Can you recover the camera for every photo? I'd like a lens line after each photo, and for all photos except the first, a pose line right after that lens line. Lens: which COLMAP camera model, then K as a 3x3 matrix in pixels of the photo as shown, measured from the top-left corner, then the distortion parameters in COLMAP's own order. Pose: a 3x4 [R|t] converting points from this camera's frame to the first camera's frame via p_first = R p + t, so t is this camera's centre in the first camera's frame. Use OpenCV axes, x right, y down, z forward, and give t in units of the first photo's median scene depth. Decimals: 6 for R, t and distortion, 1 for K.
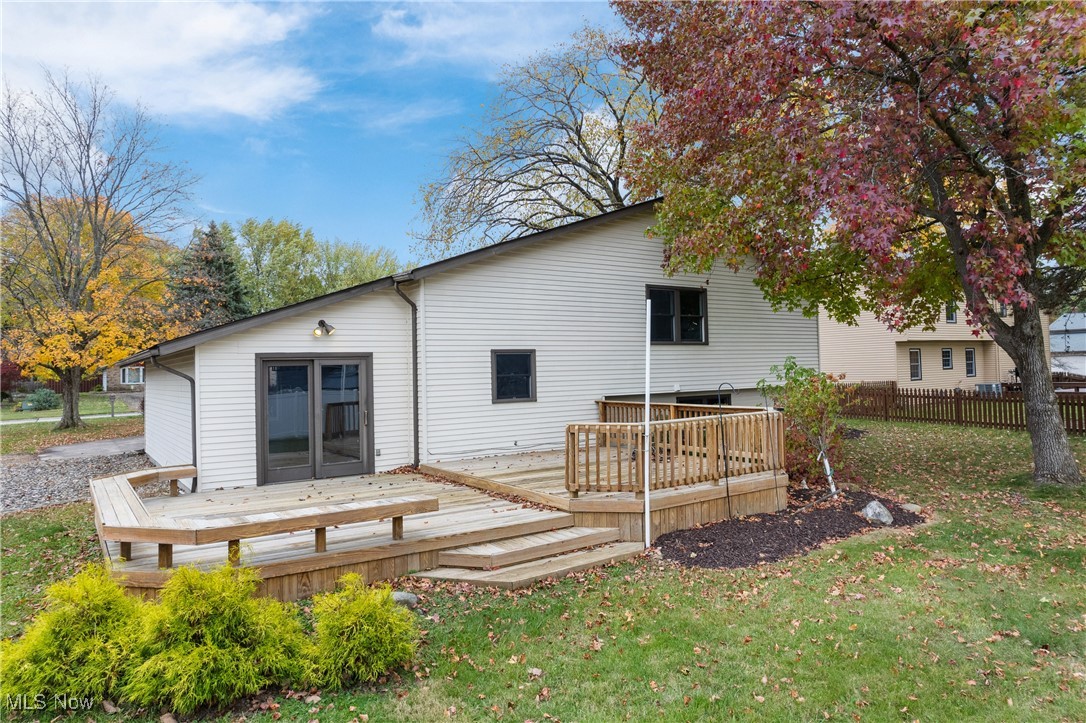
lens RADIAL K [[697.8, 0, 543.0], [0, 697.8, 361.5], [0, 0, 1]] dist [-0.033588, 0.000680]
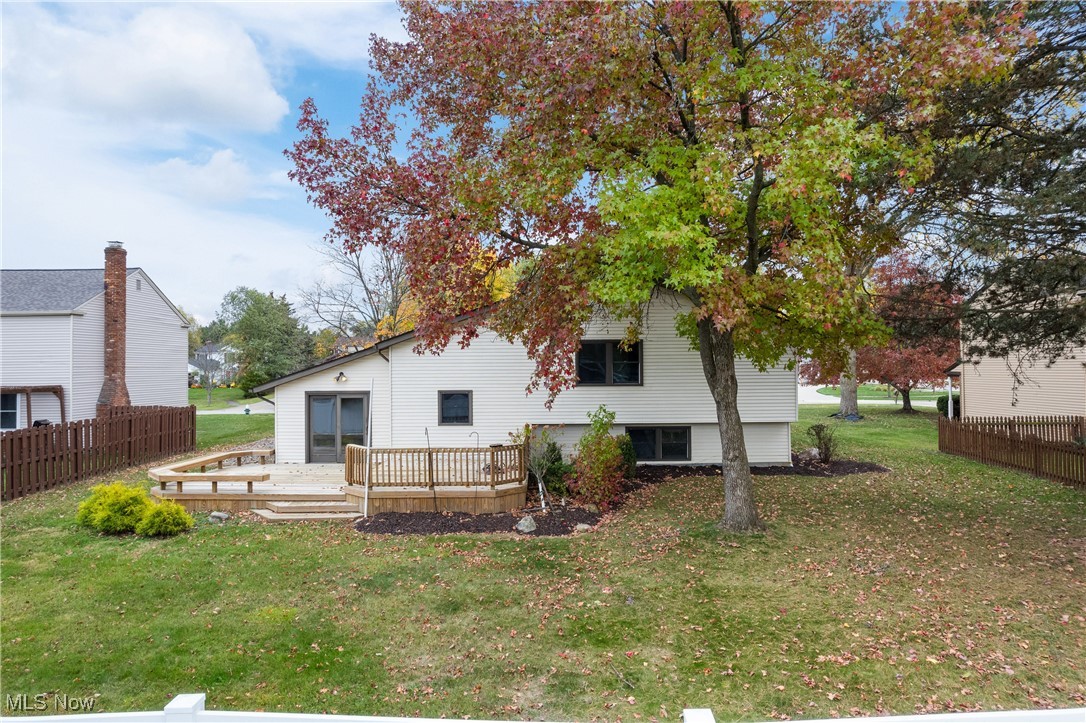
lens RADIAL K [[697.8, 0, 543.0], [0, 697.8, 361.5], [0, 0, 1]] dist [-0.033588, 0.000680]
pose [[0.828167, 0.013829, -0.560311, 1.028833], [-0.009406, 0.999898, 0.010776, -0.104537], [0.560403, -0.003654, 0.828212, -0.145169]]
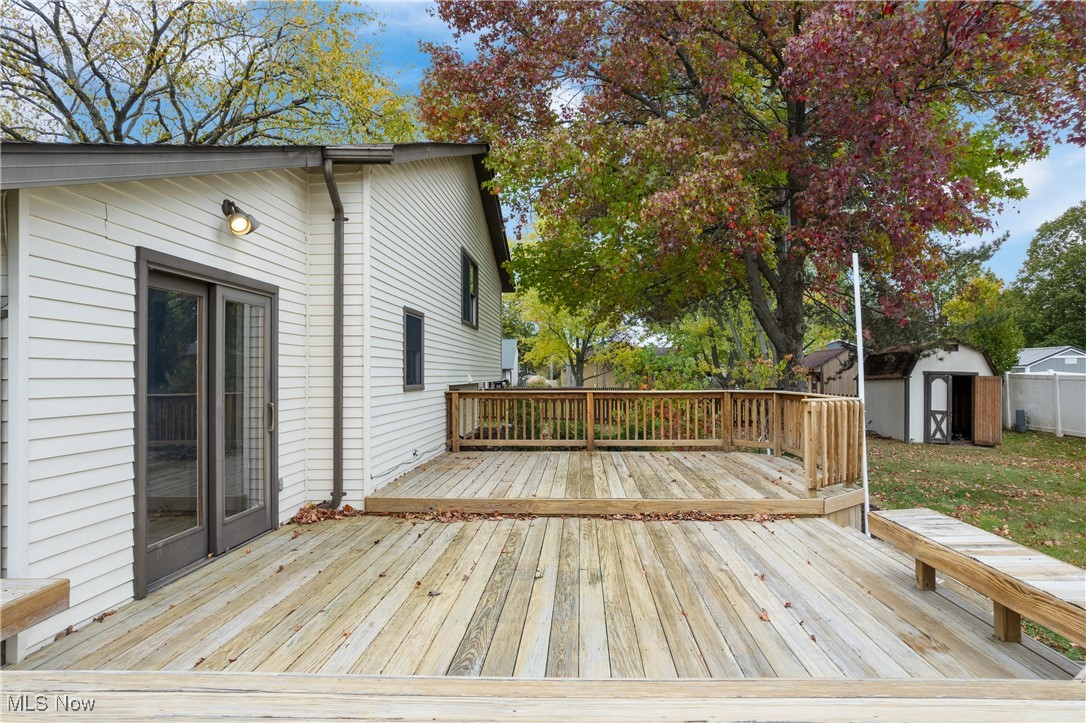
lens RADIAL K [[696.5, 0, 544.6], [0, 696.5, 375.7], [0, 0, 1]] dist [0.001886, 0.001188]
pose [[0.605336, 0.022388, 0.795655, -0.528601], [-0.026316, 0.999621, -0.008105, 0.050300], [-0.795535, -0.016033, 0.605695, 0.544052]]
